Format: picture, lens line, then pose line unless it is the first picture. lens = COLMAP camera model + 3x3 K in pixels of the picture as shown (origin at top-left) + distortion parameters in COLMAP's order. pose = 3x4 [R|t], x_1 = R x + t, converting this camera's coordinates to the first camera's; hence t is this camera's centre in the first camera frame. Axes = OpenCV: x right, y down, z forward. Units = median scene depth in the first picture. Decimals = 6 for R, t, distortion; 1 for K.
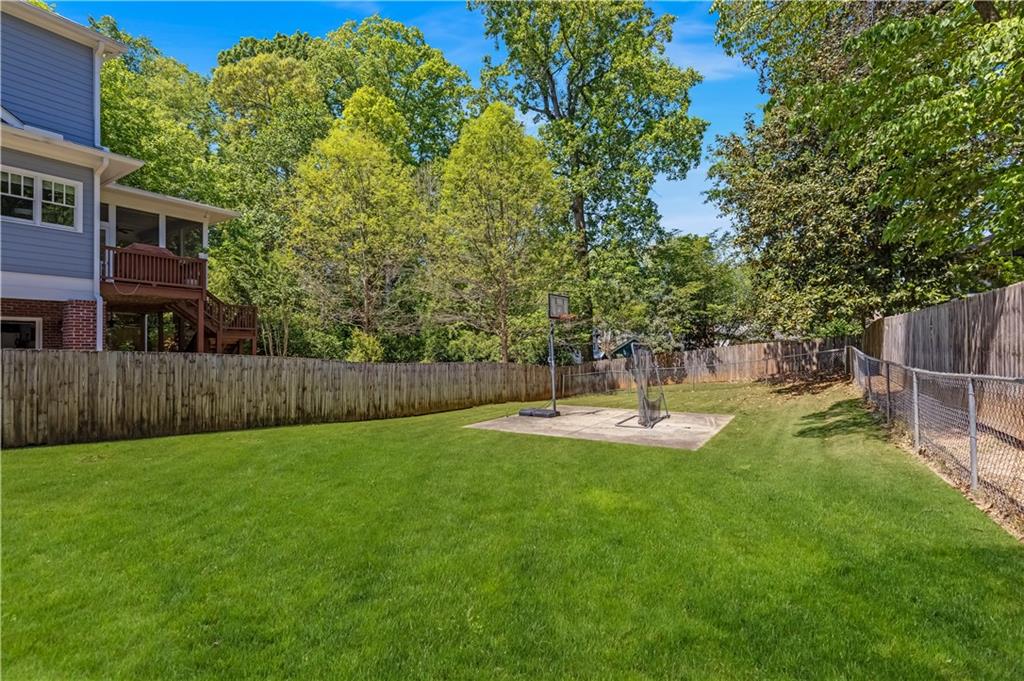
lens RADIAL K [[471.6, 0, 513.4], [0, 471.6, 343.2], [0, 0, 1]] dist [-0.002739, -0.000258]
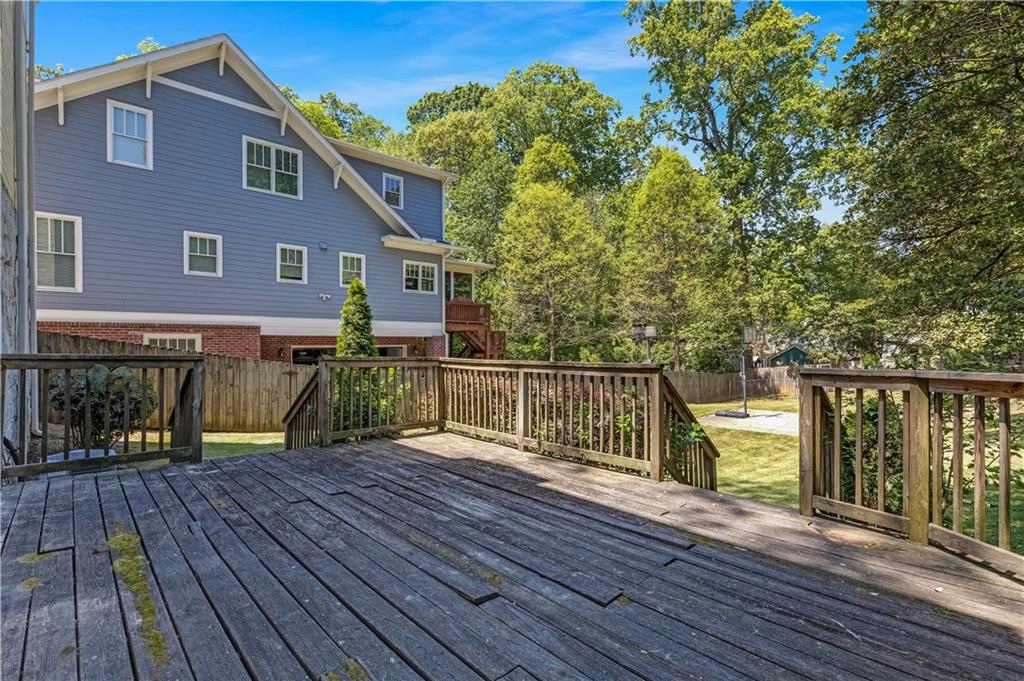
lens RADIAL K [[462.2, 0, 510.5], [0, 462.2, 344.9], [0, 0, 1]] dist [-0.001008, -0.000853]
pose [[0.963529, 0.000572, -0.267602, -0.089086], [0.002161, 0.999948, 0.009917, -0.028034], [0.267594, -0.010133, 0.963478, -0.189996]]
